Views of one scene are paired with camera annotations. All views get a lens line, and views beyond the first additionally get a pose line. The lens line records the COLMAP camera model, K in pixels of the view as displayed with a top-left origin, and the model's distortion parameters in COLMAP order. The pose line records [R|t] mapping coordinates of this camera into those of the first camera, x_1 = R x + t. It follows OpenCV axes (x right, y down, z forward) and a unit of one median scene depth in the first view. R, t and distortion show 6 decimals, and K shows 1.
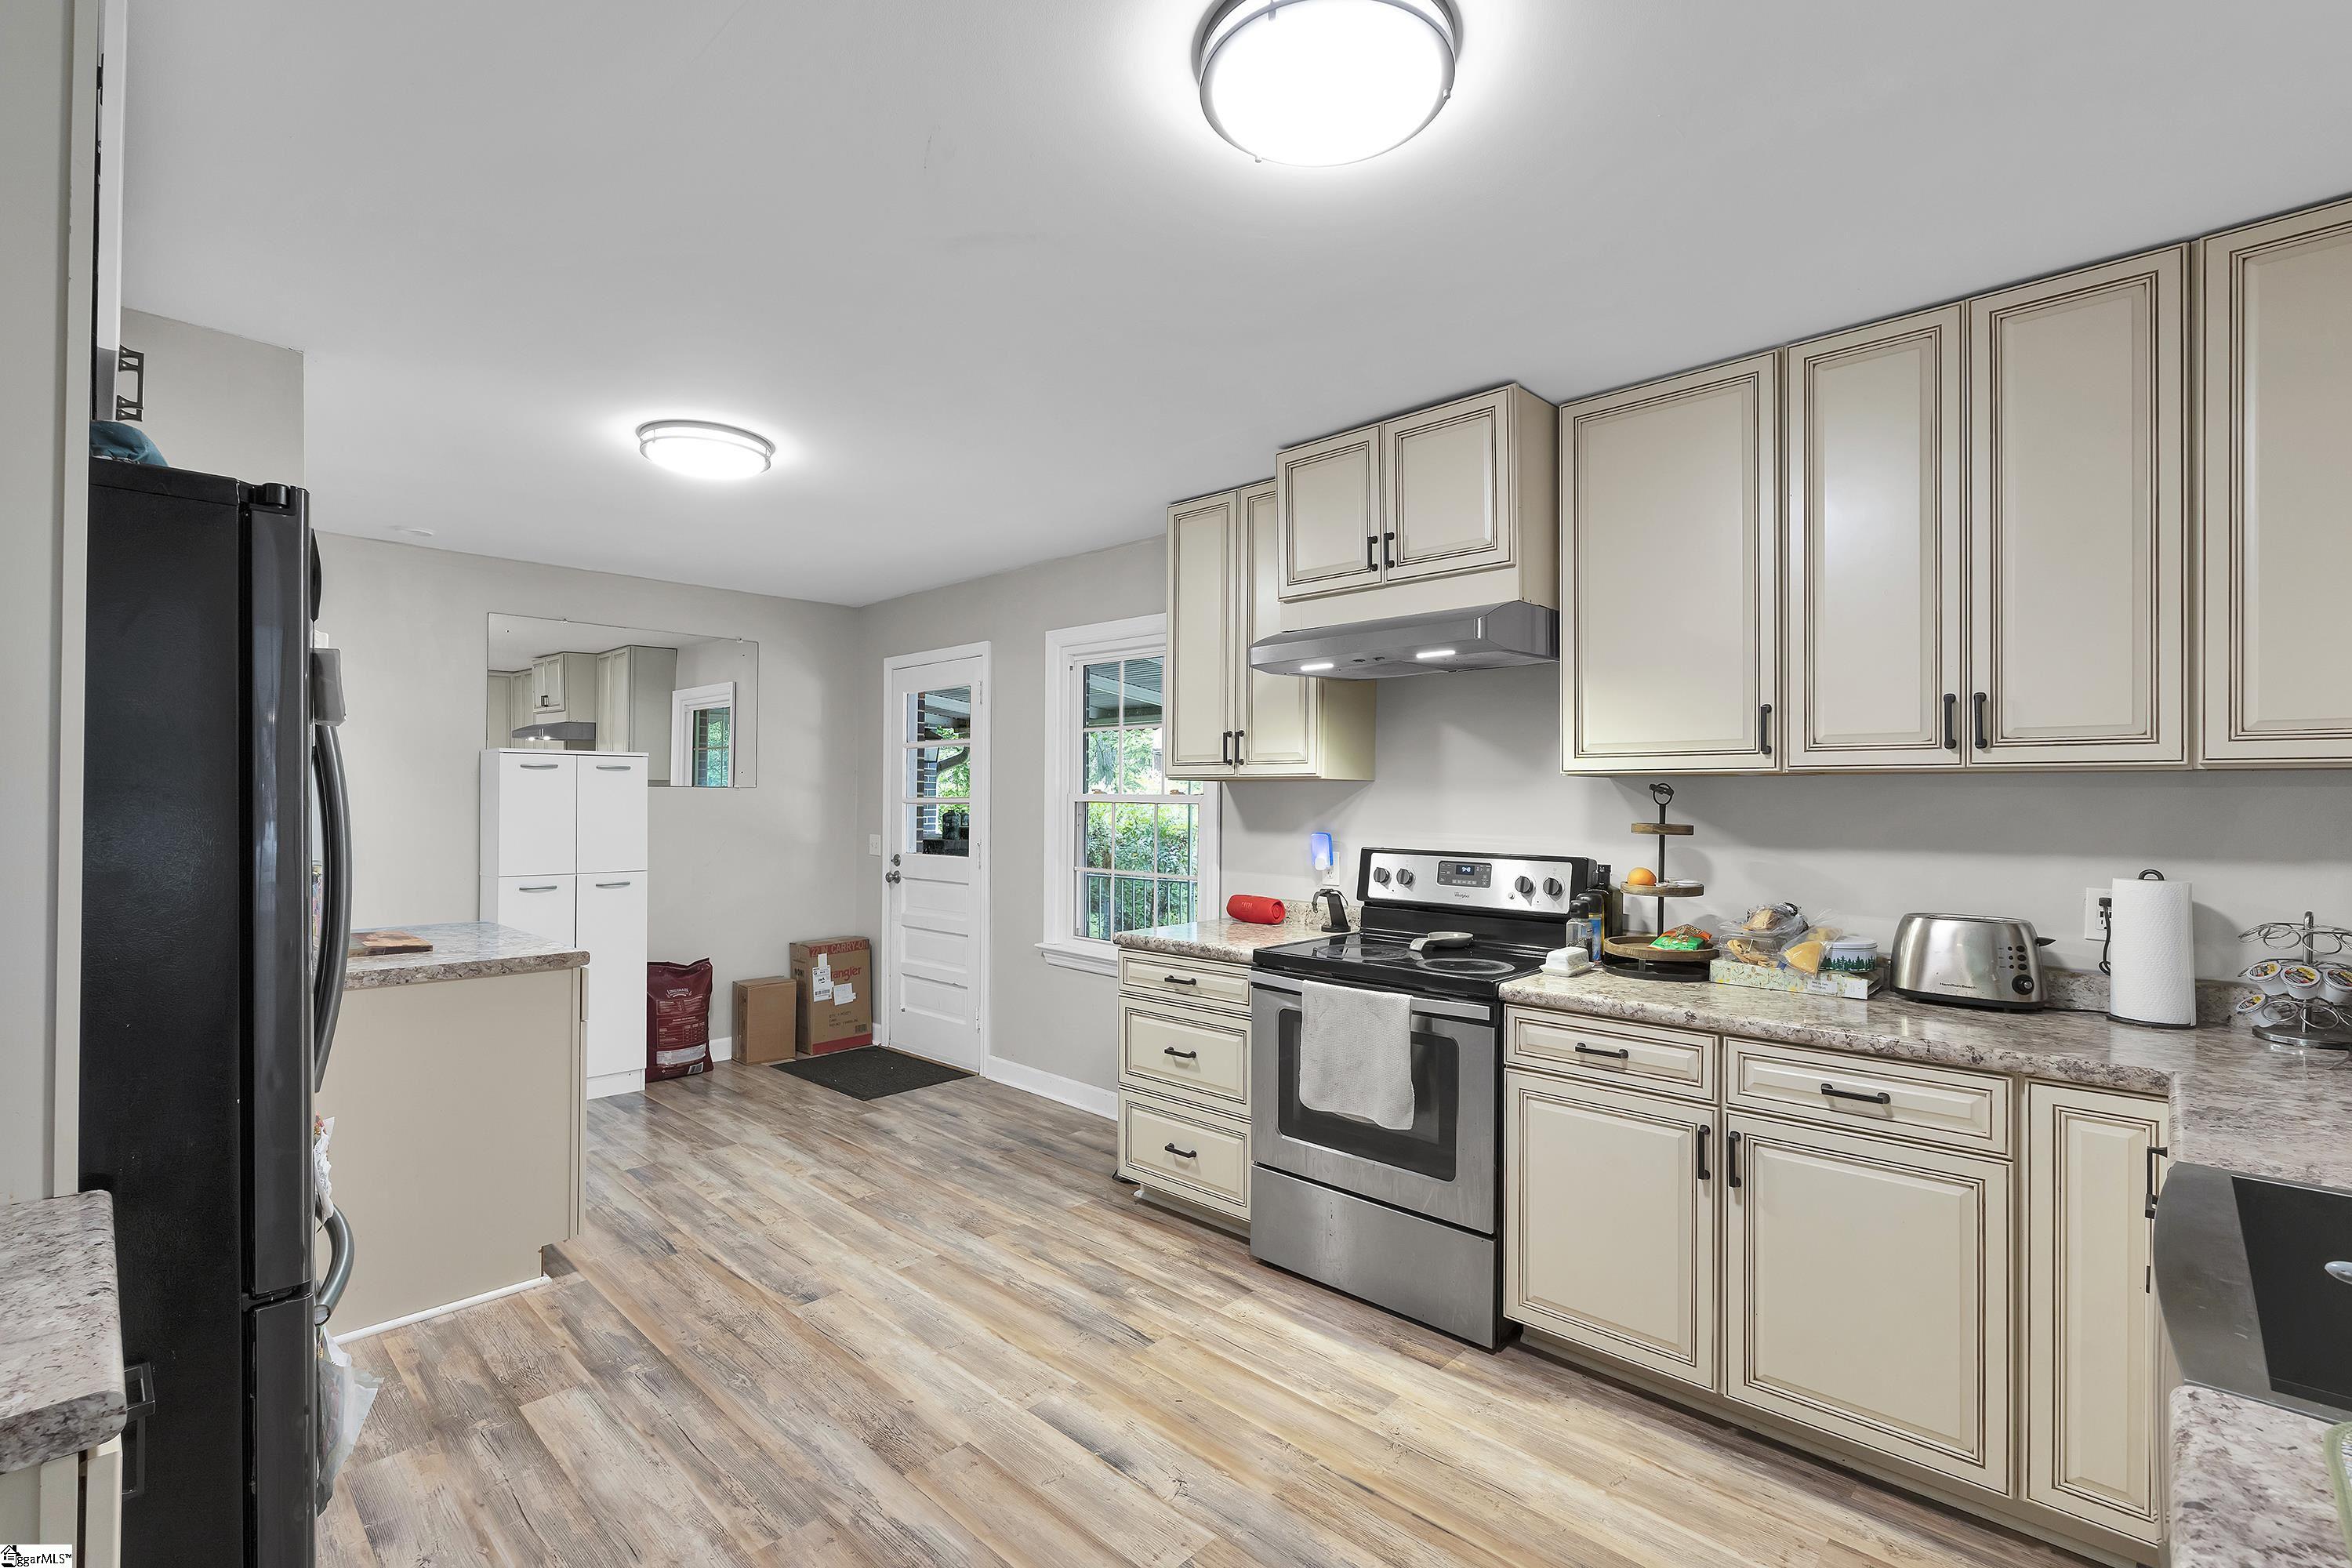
lens RADIAL K [[1031.8, 0, 1165.4], [0, 1031.8, 790.9], [0, 0, 1]] dist [-0.005630, 0.000327]
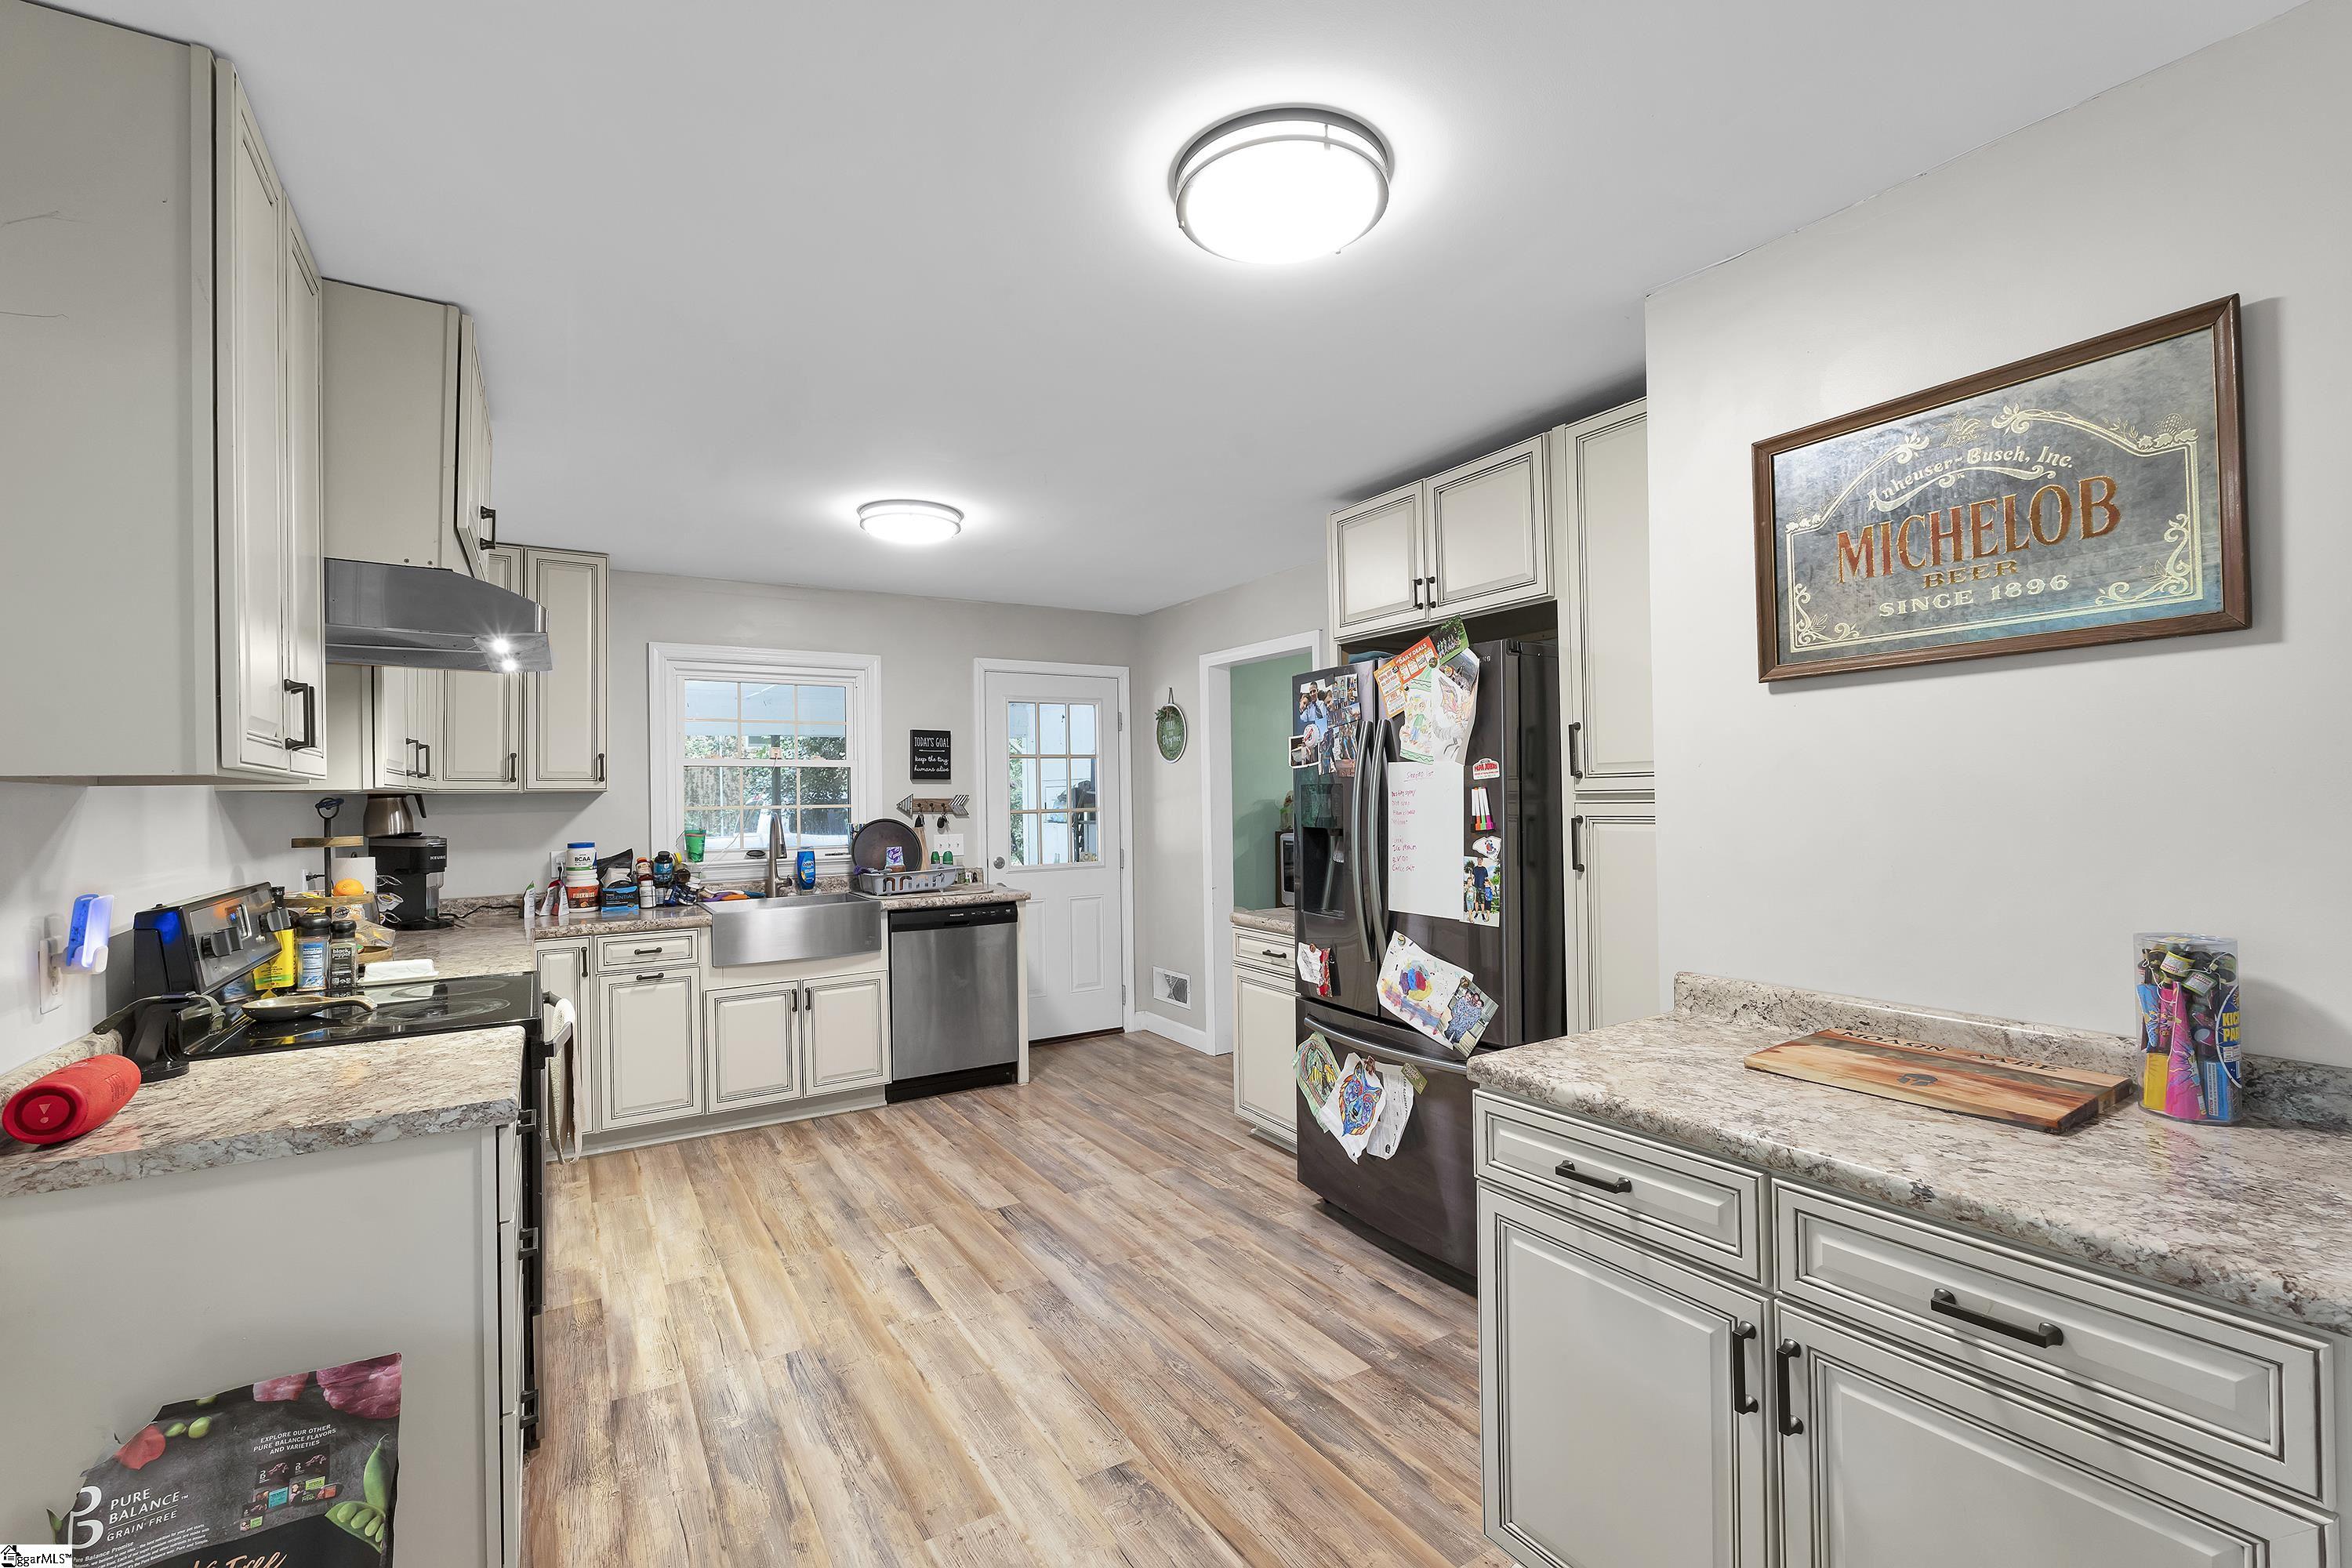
lens RADIAL K [[1031.8, 0, 1167.8], [0, 1031.8, 783.1], [0, 0, 1]] dist [-0.005630, 0.000327]
pose [[-0.966494, 0.014683, 0.256267, -0.649109], [0.010107, 0.999765, -0.019166, 0.006209], [-0.256489, -0.015934, -0.966416, 1.931124]]
